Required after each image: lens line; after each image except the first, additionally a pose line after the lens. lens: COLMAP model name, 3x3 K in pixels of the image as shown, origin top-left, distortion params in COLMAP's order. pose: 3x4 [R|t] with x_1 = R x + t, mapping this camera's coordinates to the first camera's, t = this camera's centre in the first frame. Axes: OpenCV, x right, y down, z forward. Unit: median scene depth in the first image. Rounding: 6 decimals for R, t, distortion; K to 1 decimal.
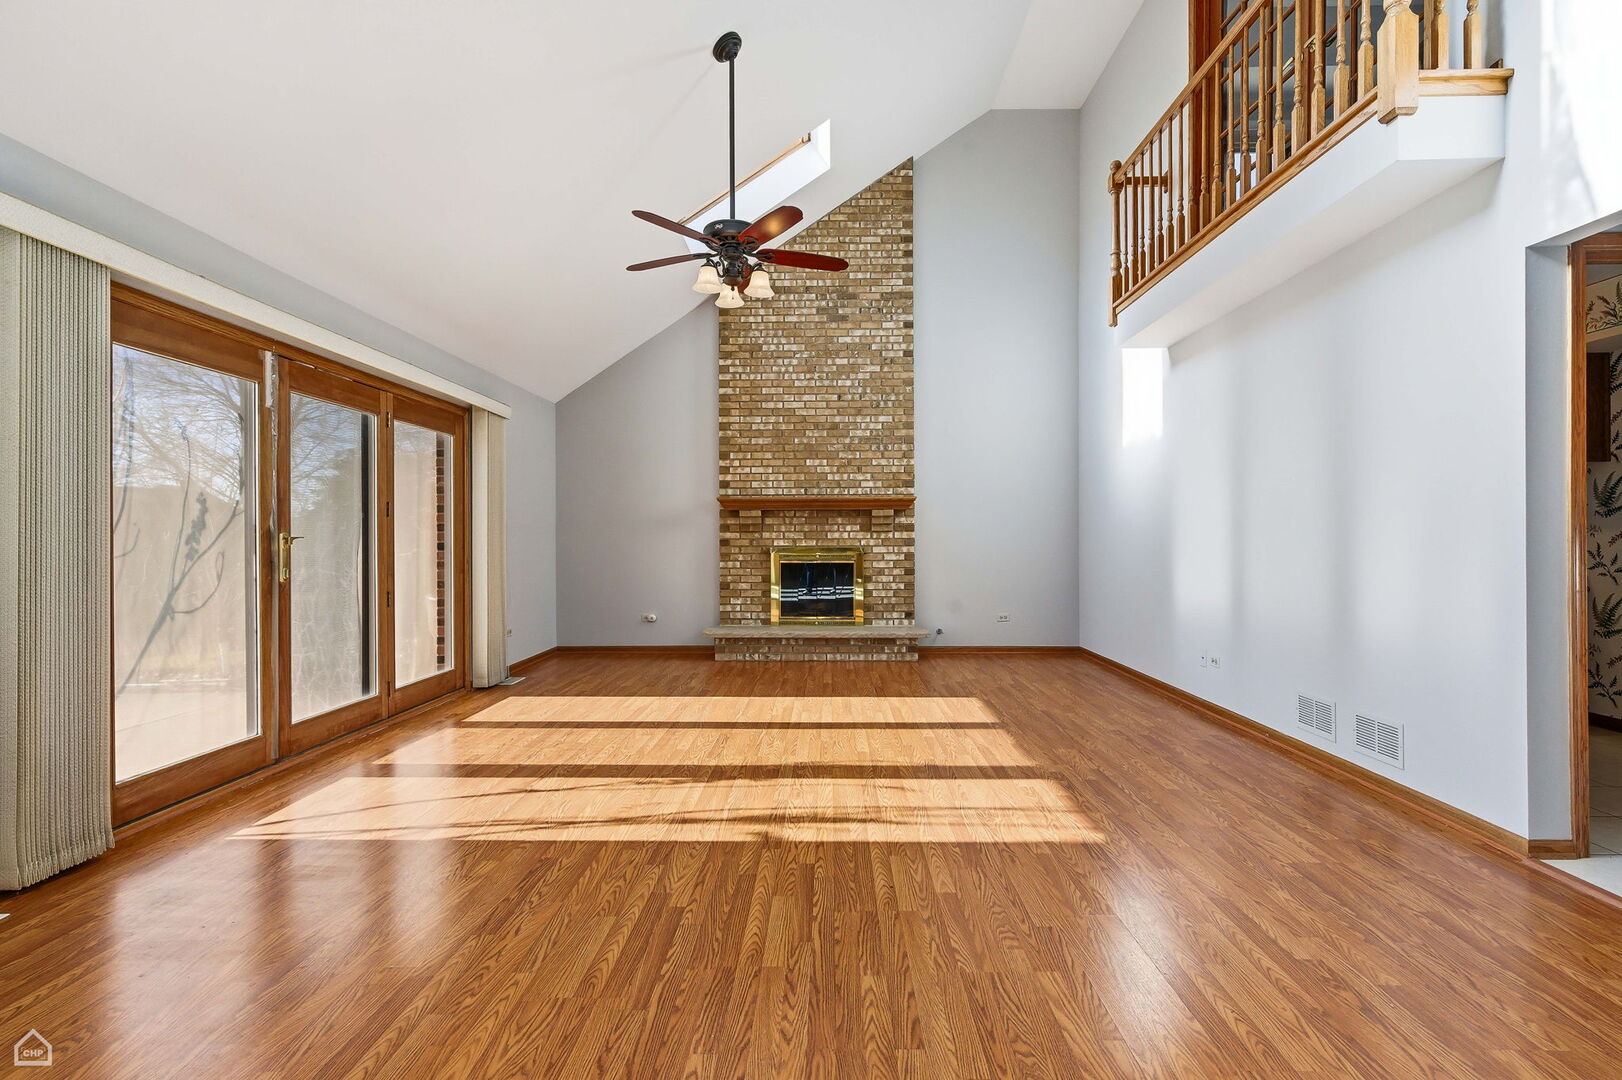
lens RADIAL K [[731.6, 0, 817.3], [0, 731.6, 537.5], [0, 0, 1]] dist [-0.000011, 0.000062]
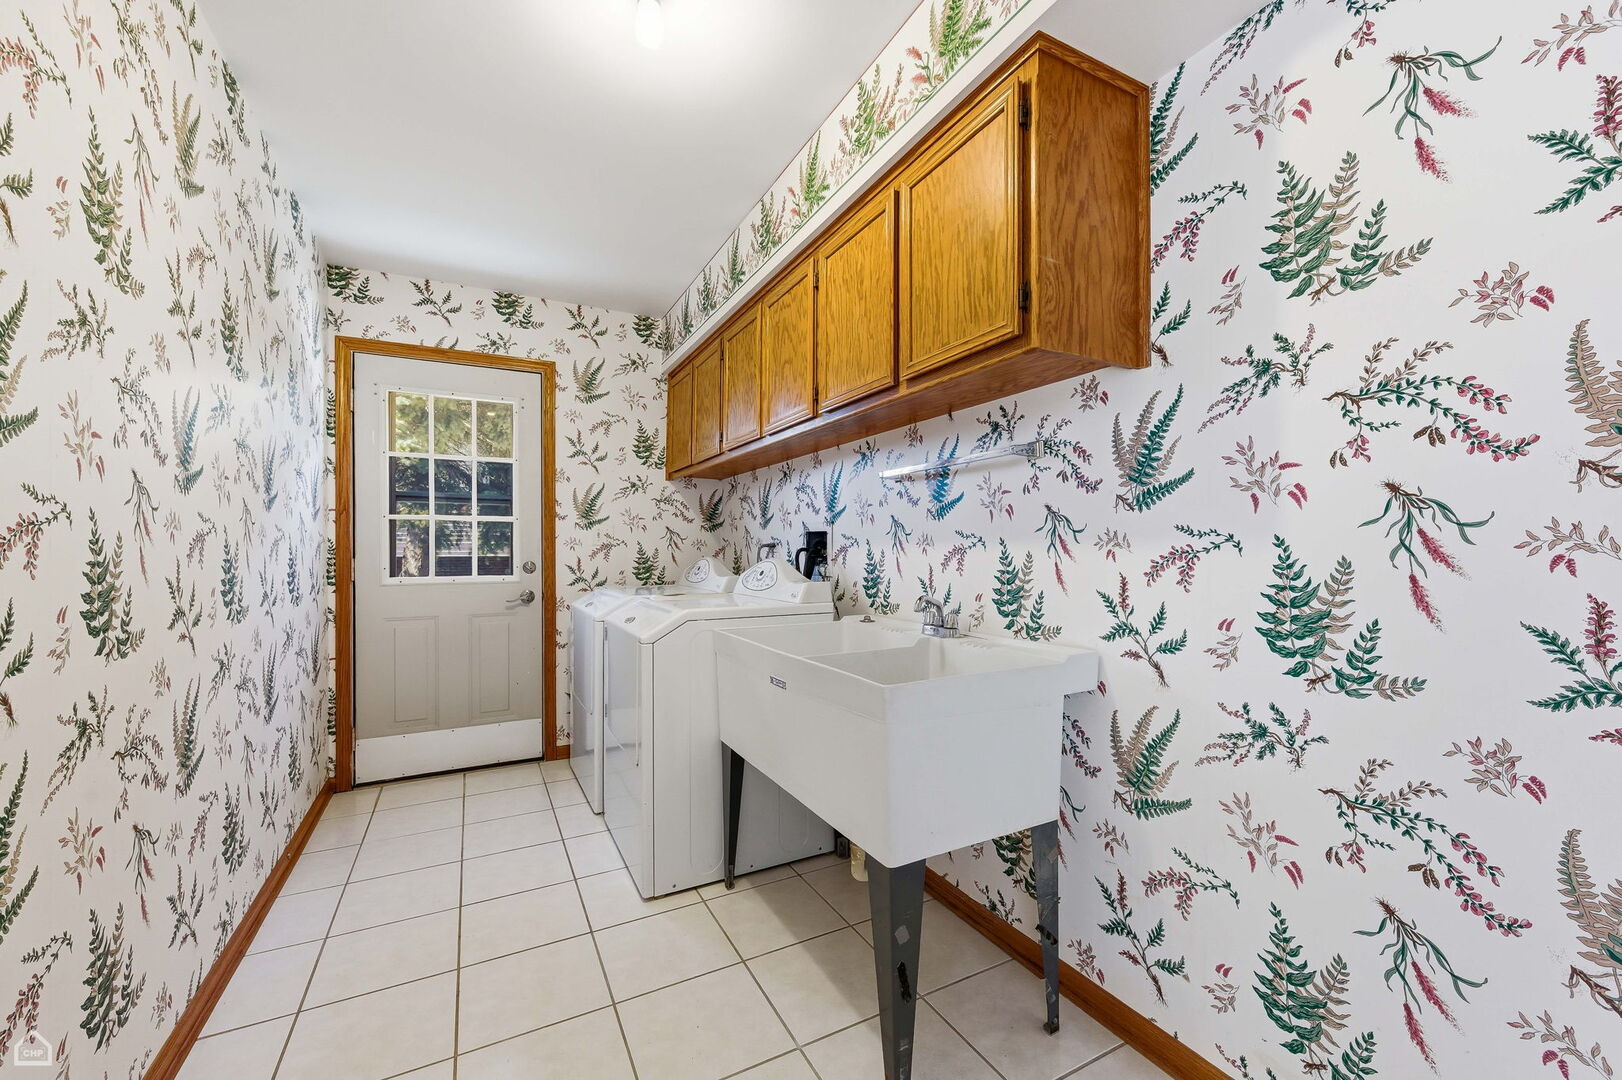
lens RADIAL K [[642.9, 0, 817.1], [0, 642.9, 539.7], [0, 0, 1]] dist [0.003152, 0.000048]
pose [[0.873985, 0.002655, 0.485946, 0.764576], [-0.000423, 0.999989, -0.004701, -0.010455], [-0.485953, 0.003903, 0.873976, 0.788584]]
